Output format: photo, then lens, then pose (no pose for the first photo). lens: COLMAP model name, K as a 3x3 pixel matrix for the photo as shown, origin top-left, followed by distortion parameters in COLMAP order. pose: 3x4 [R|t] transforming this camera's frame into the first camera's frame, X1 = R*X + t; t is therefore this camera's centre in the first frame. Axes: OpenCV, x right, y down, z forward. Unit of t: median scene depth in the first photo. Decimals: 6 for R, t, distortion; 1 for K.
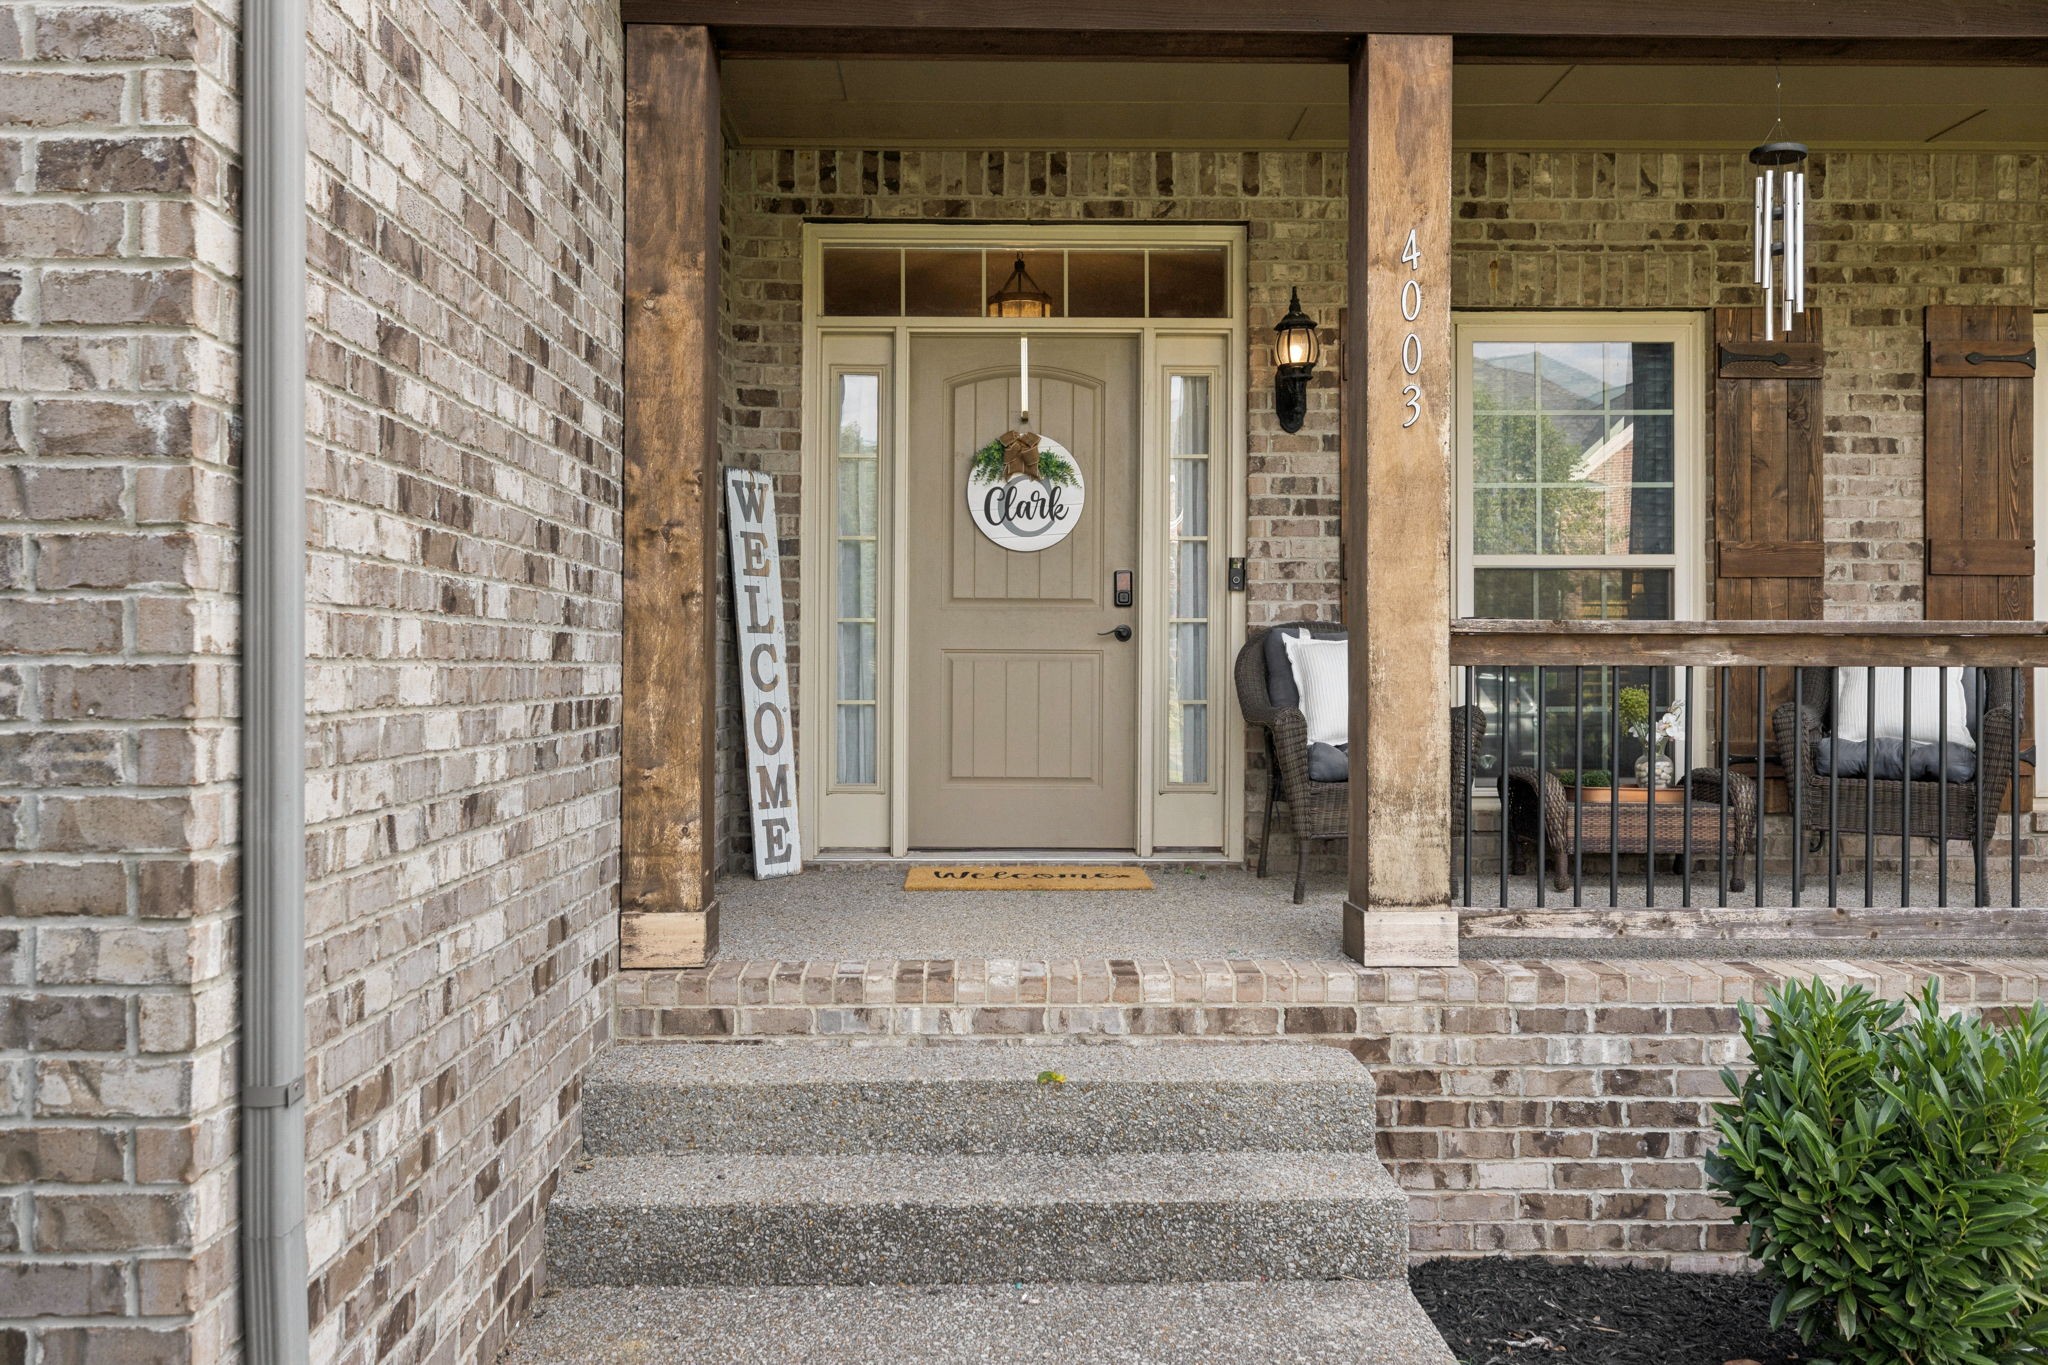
lens RADIAL K [[1632.5, 0, 1023.3], [0, 1632.5, 672.4], [0, 0, 1]] dist [0.004963, 0.008758]
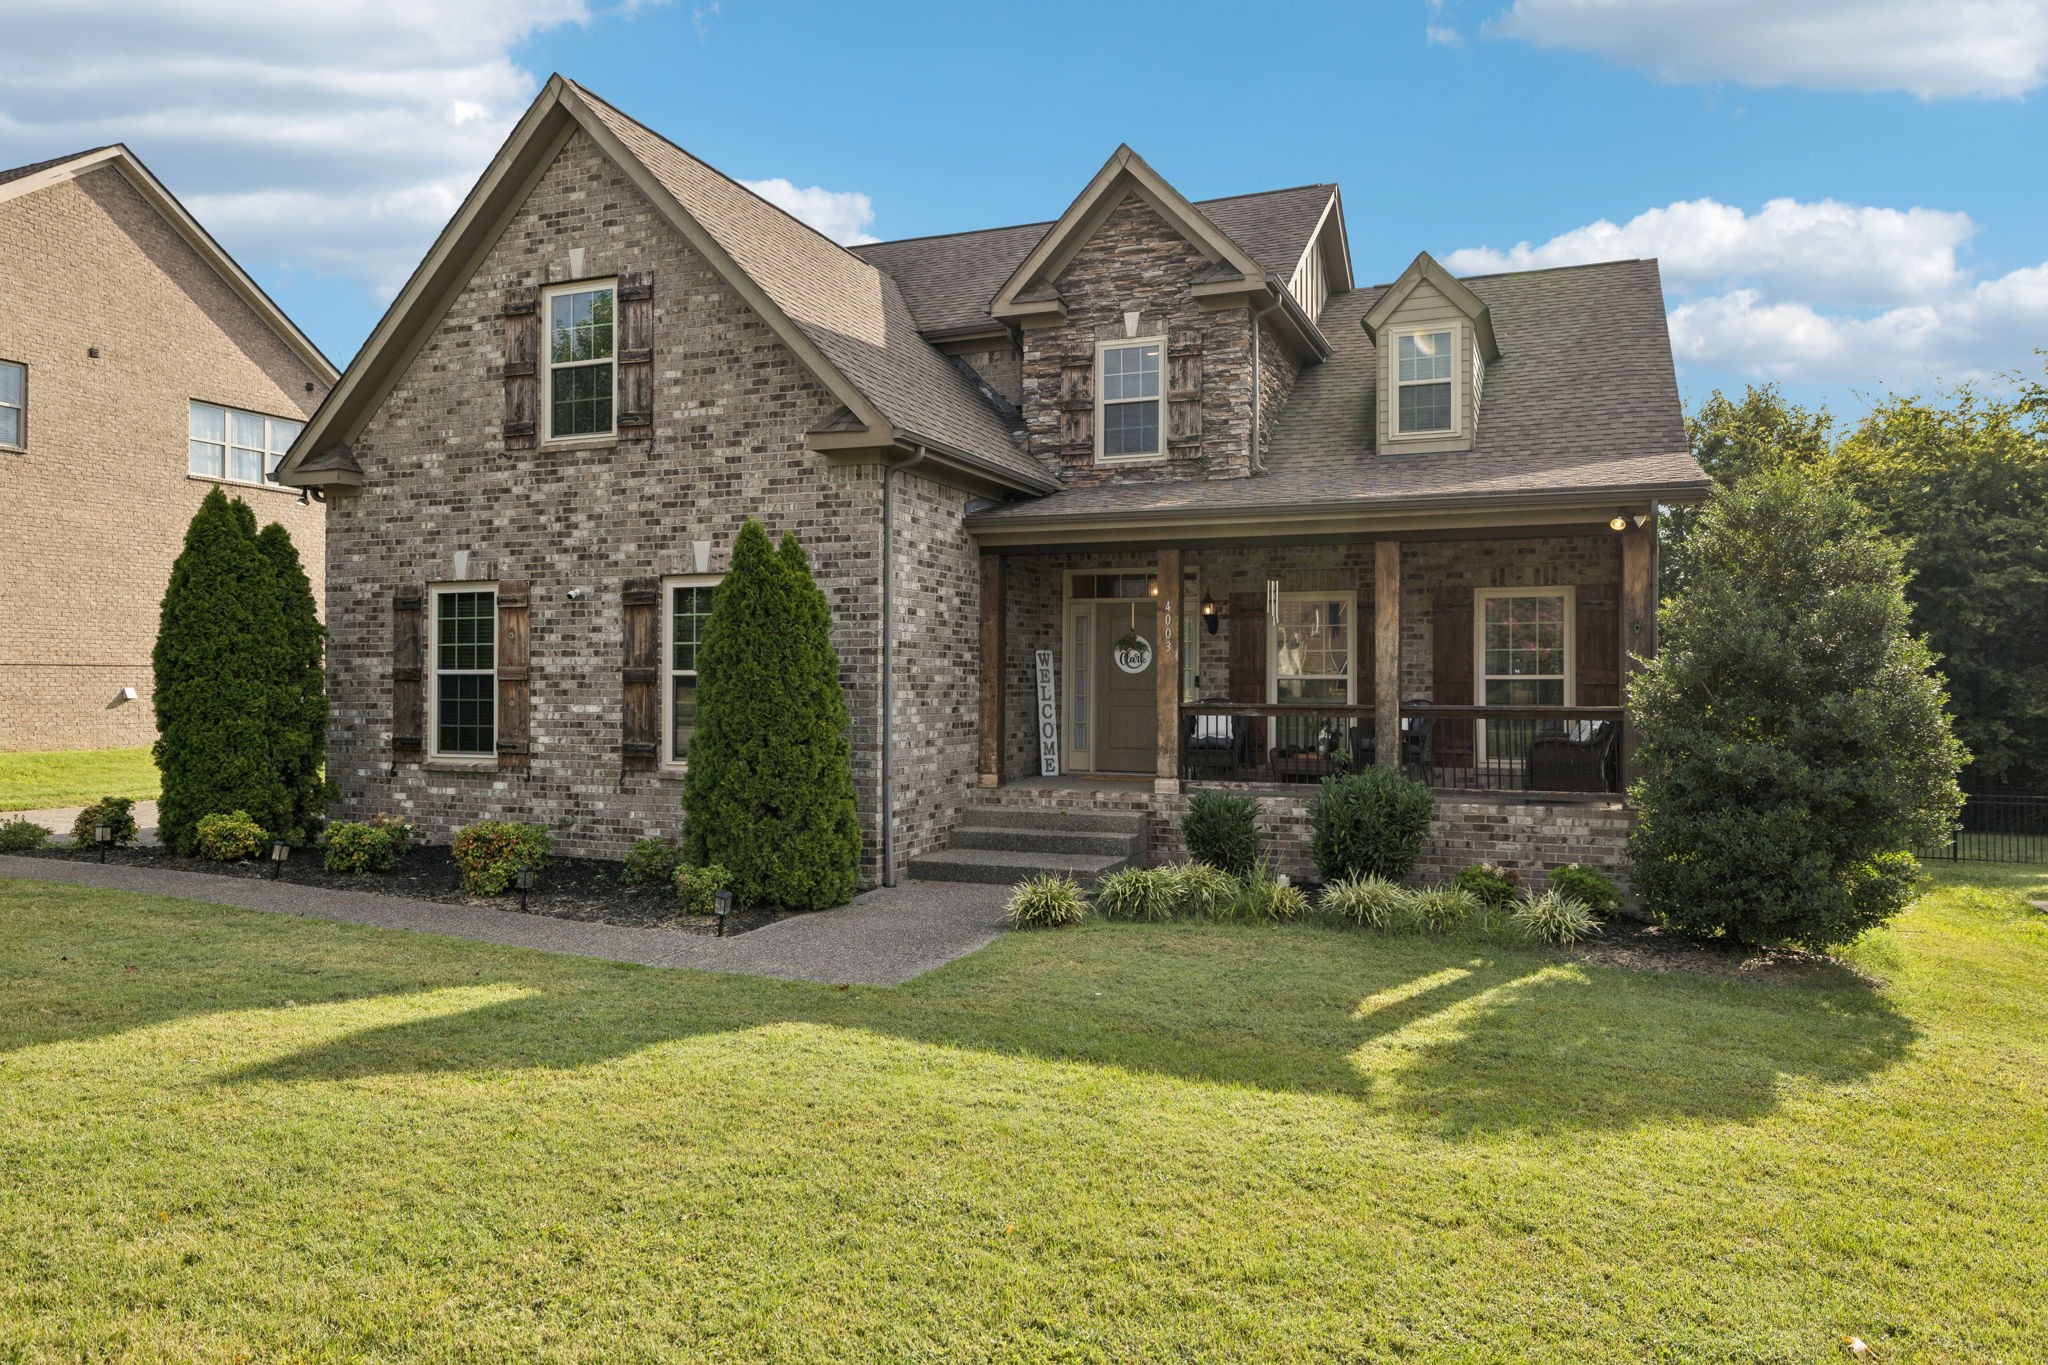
lens RADIAL K [[1632.5, 0, 1021.8], [0, 1632.5, 680.1], [0, 0, 1]] dist [0.004963, 0.008758]
pose [[0.912766, 0.002431, -0.408475, 1.655228], [-0.003938, 0.999988, -0.002850, -0.082732], [0.408463, 0.004210, 0.912765, -2.919513]]
